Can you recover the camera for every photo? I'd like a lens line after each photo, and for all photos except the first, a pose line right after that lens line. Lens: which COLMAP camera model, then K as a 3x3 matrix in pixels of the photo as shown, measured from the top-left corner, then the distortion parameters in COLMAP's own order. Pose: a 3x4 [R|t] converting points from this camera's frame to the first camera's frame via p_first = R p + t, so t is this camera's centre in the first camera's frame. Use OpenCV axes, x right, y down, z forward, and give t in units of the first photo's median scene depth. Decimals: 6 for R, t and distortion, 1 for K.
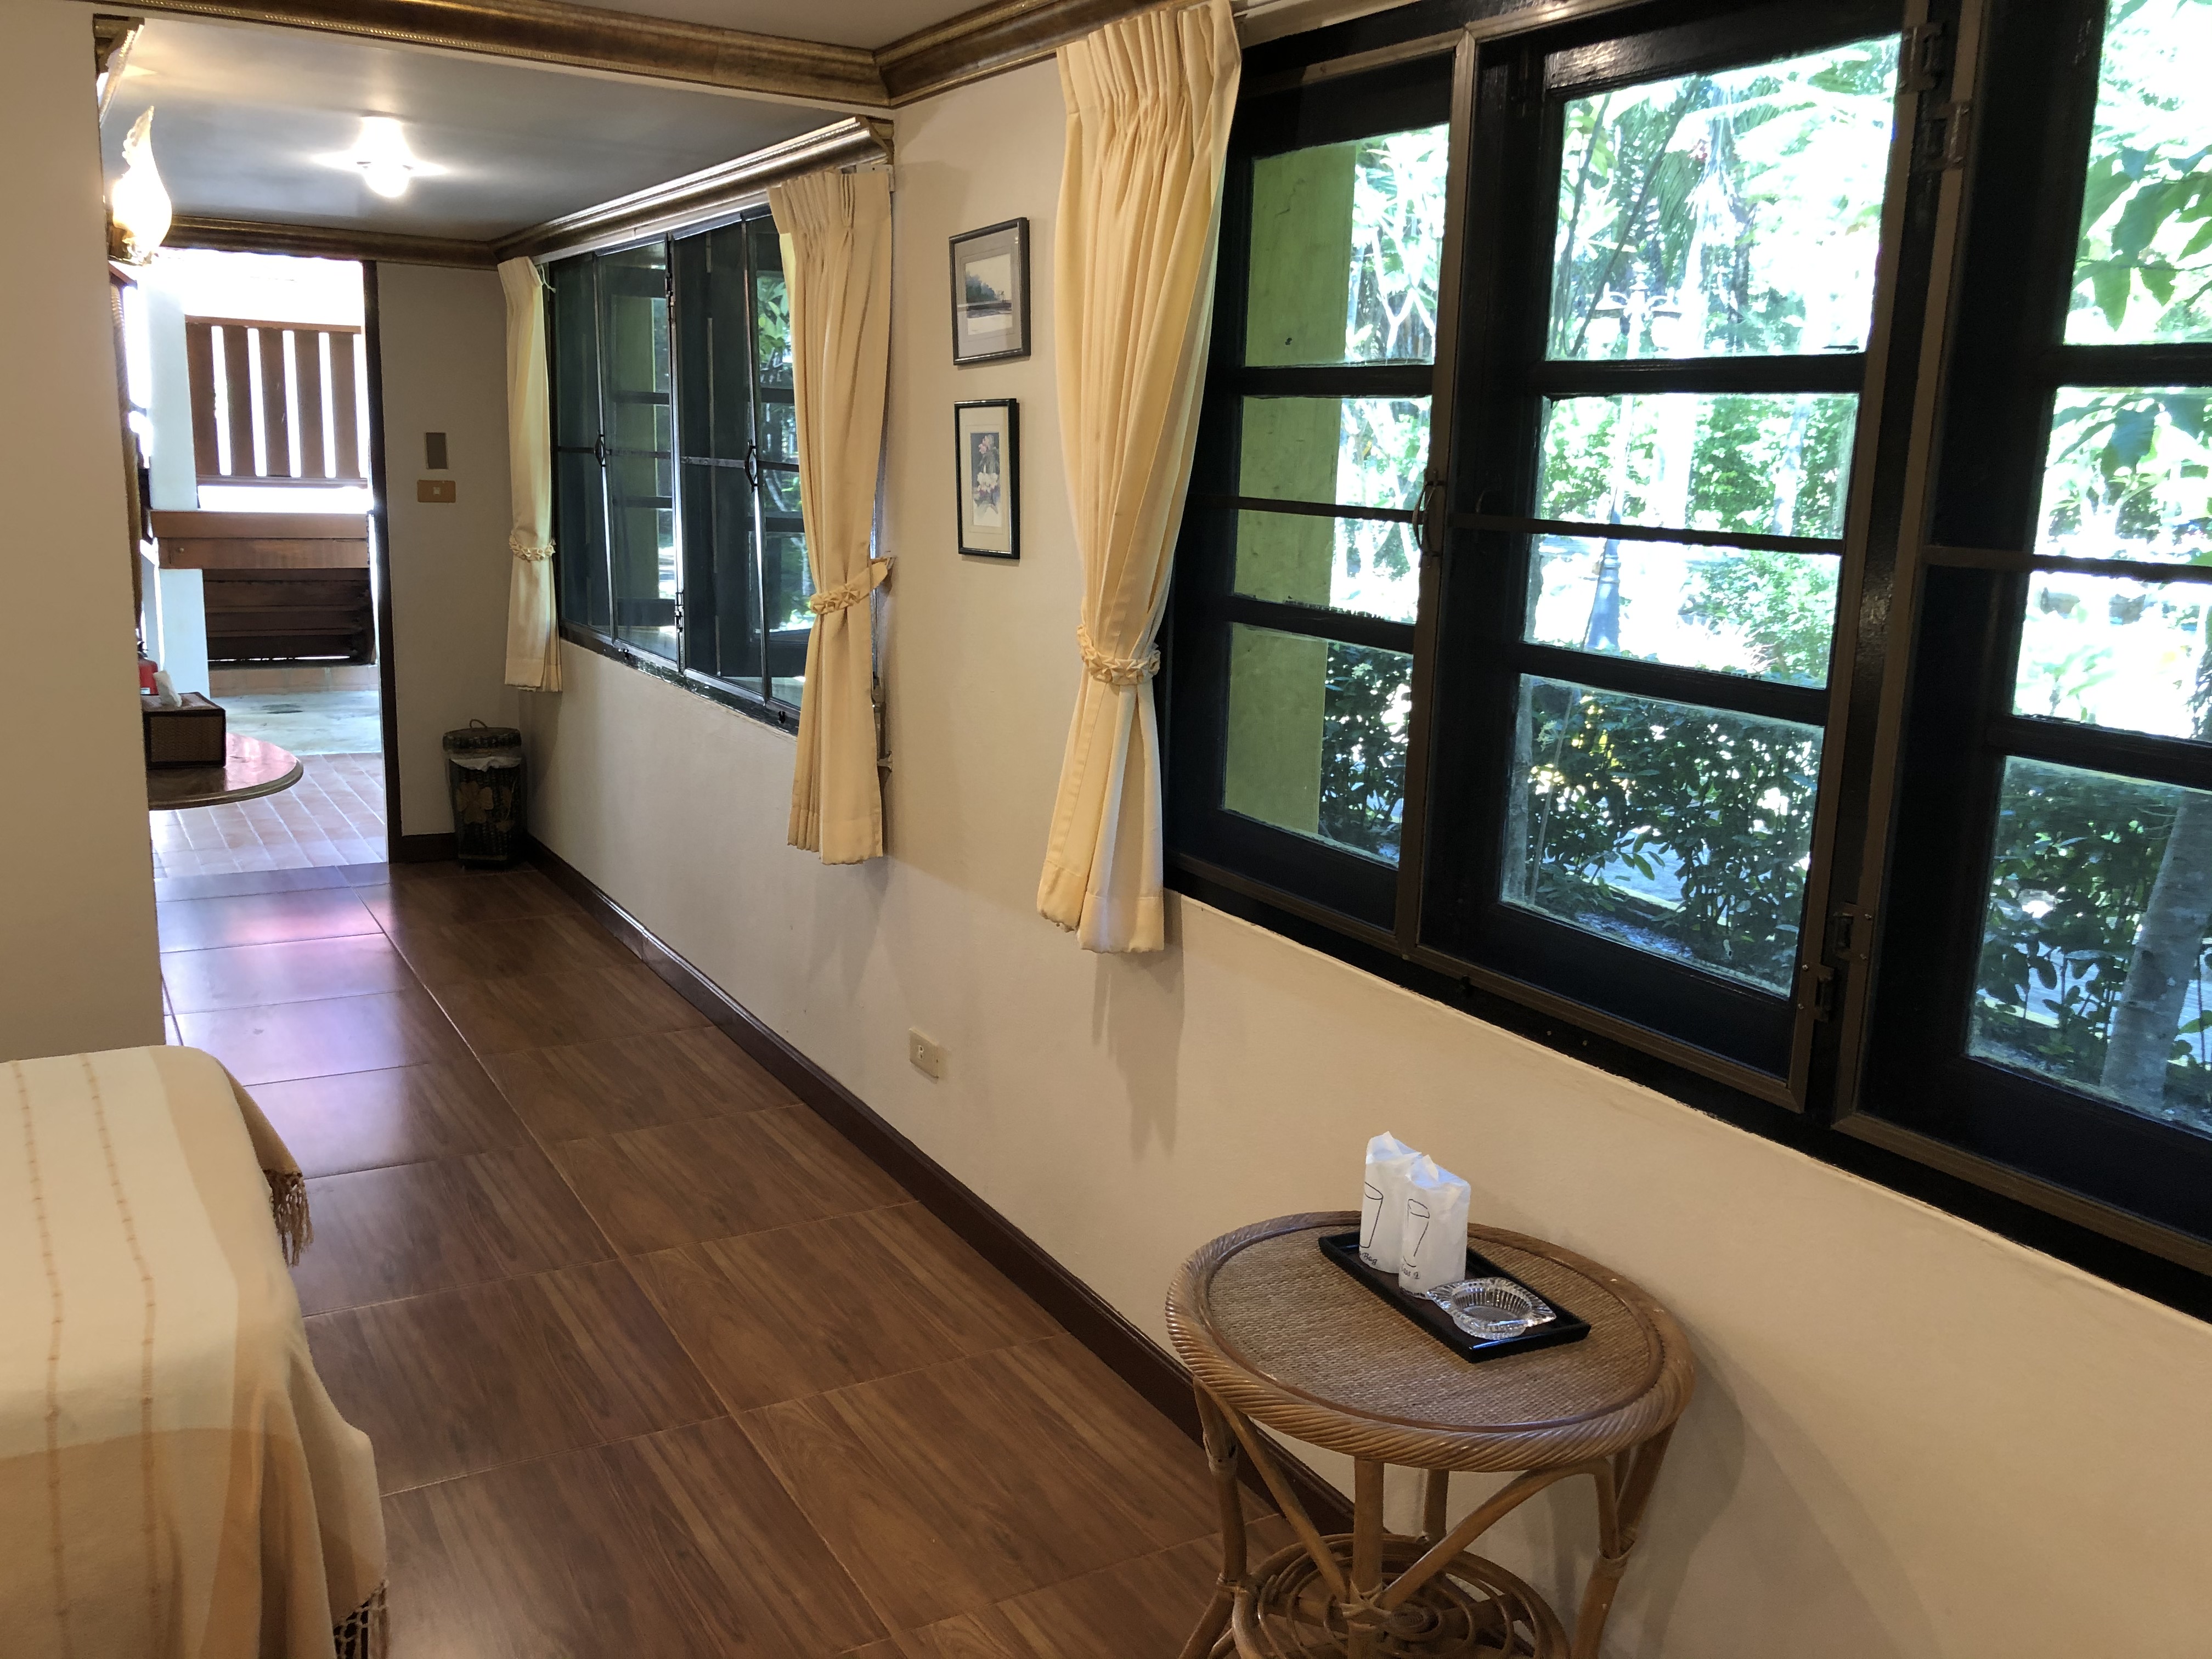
lens RADIAL K [[1780.7, 0, 1071.3], [0, 1780.7, 829.7], [0, 0, 1]] dist [-0.006868, -0.084506]
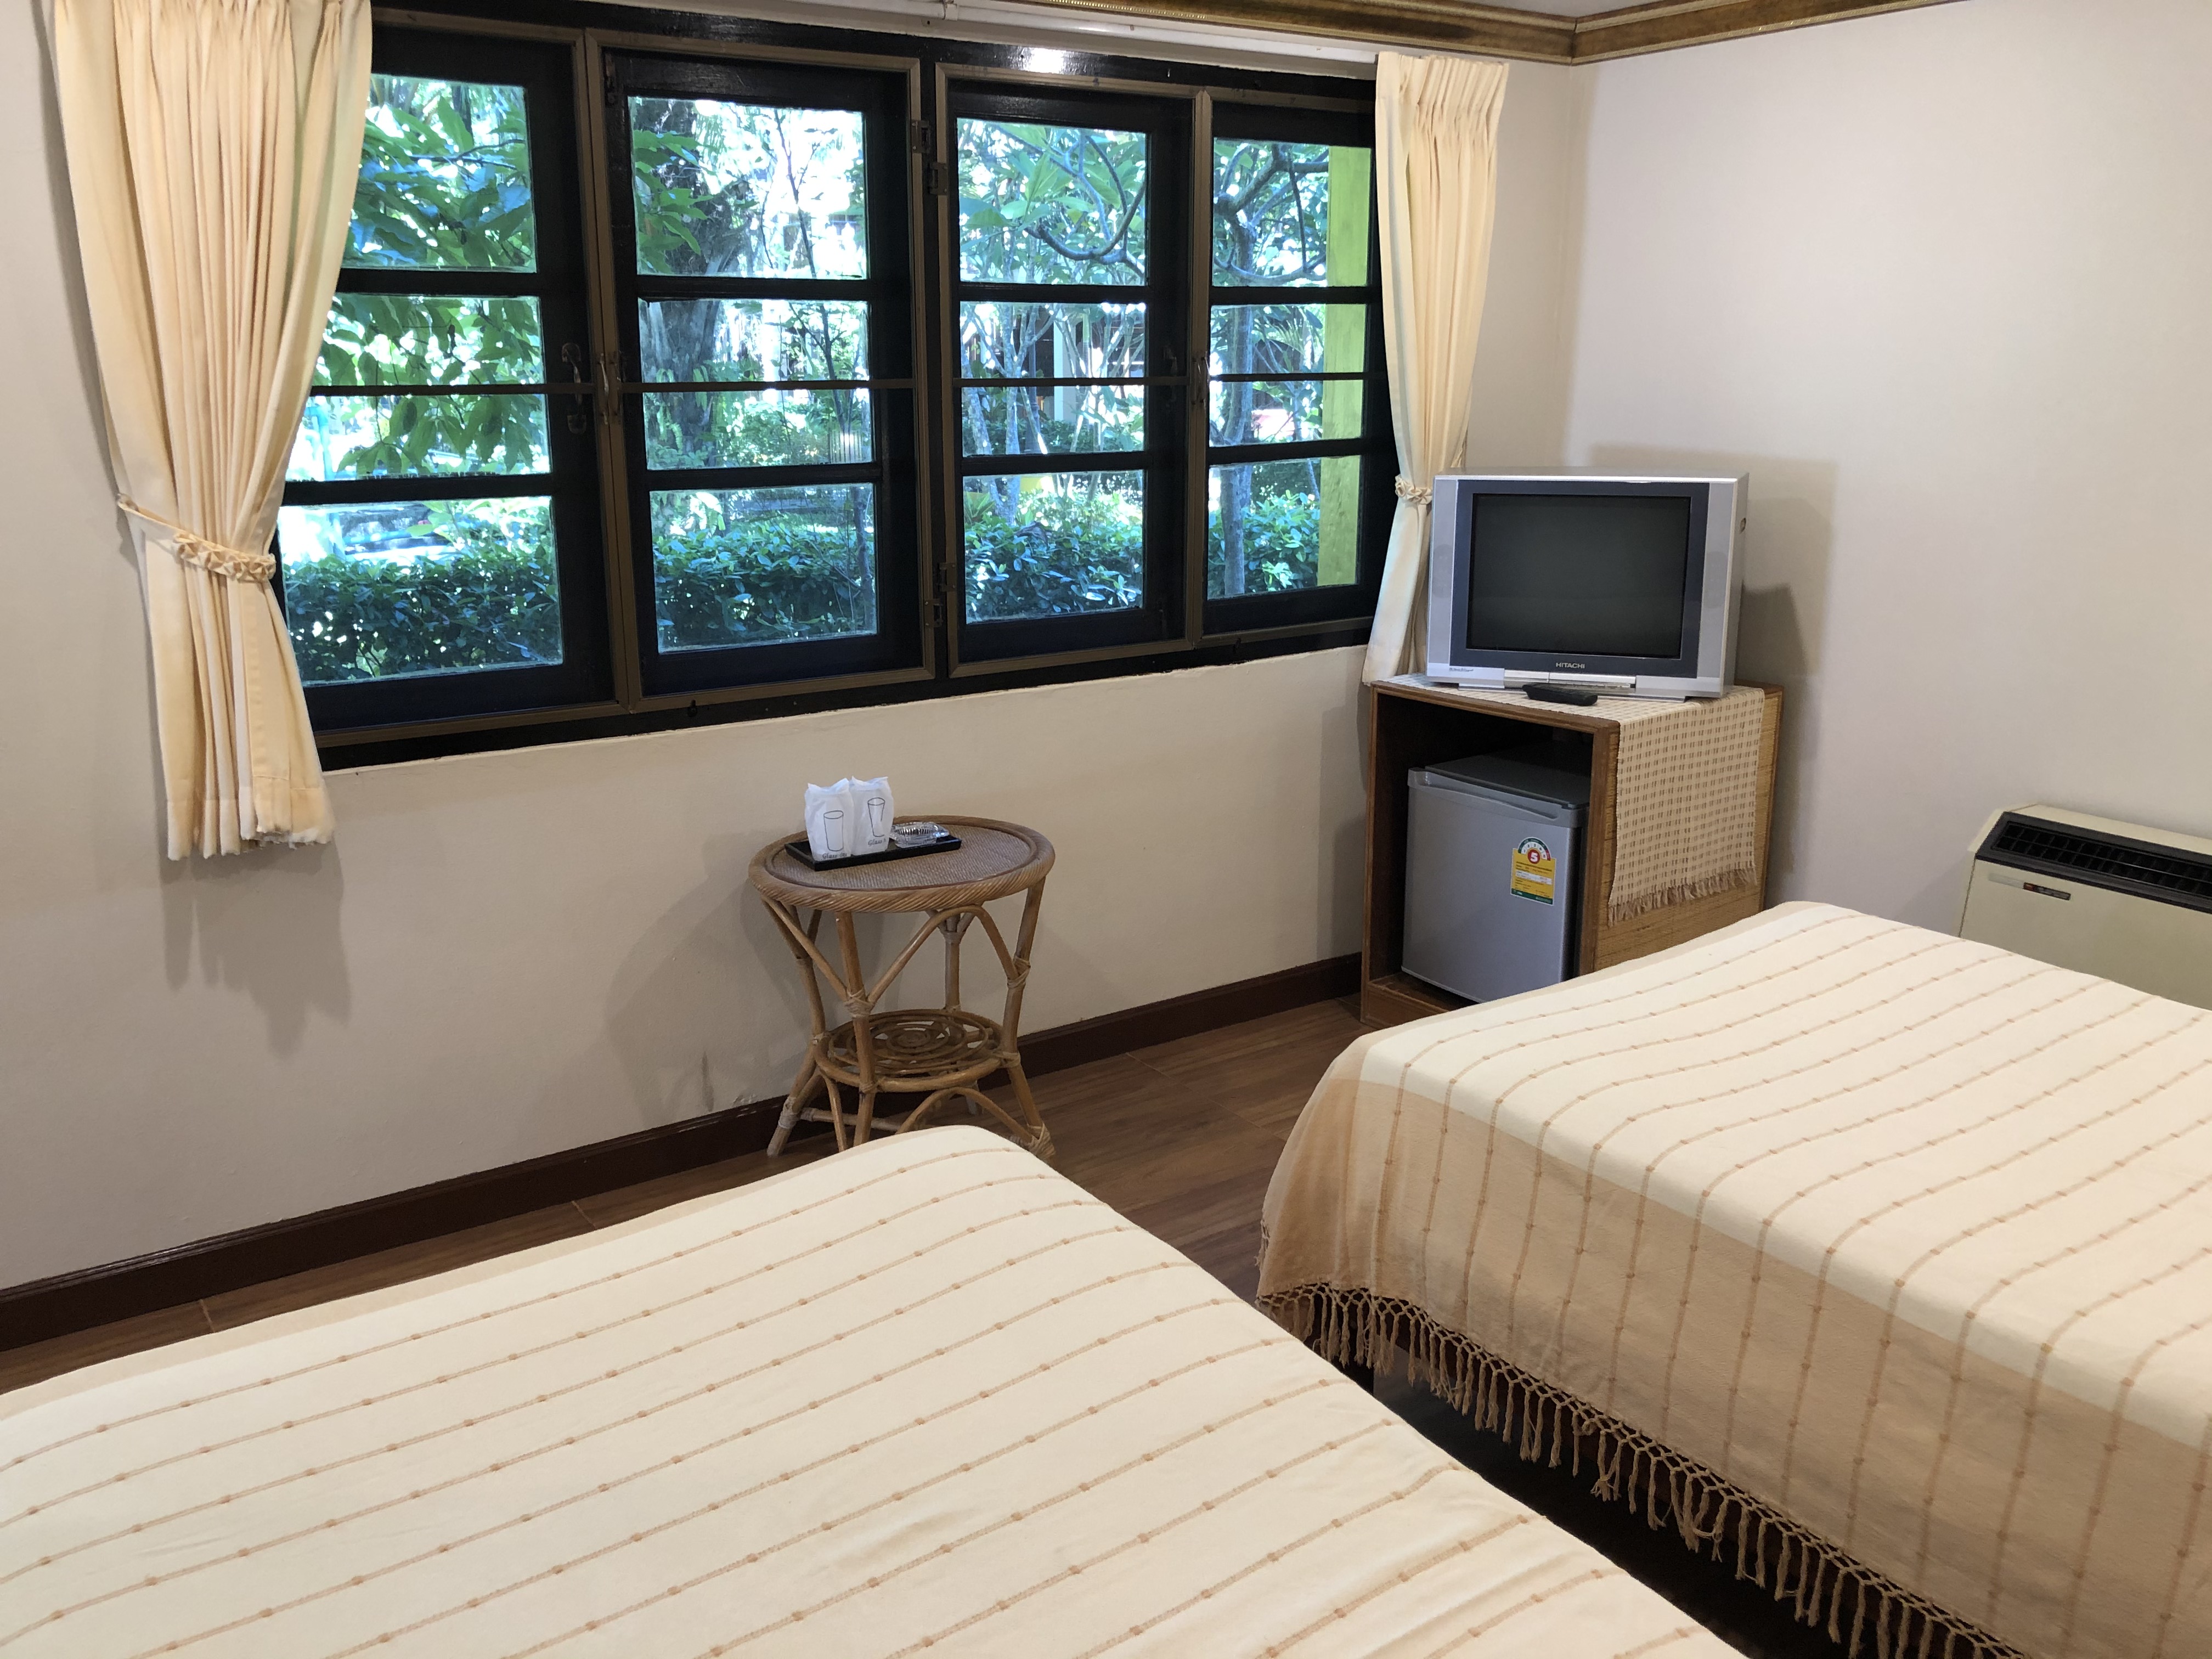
lens RADIAL K [[1780.7, 0, 1071.3], [0, 1780.7, 829.7], [0, 0, 1]] dist [-0.006868, -0.084506]
pose [[-0.064638, -0.295138, 0.953266, -1.318001], [0.202198, 0.931575, 0.302133, -0.214656], [-0.977209, 0.212278, -0.000539, 0.772756]]
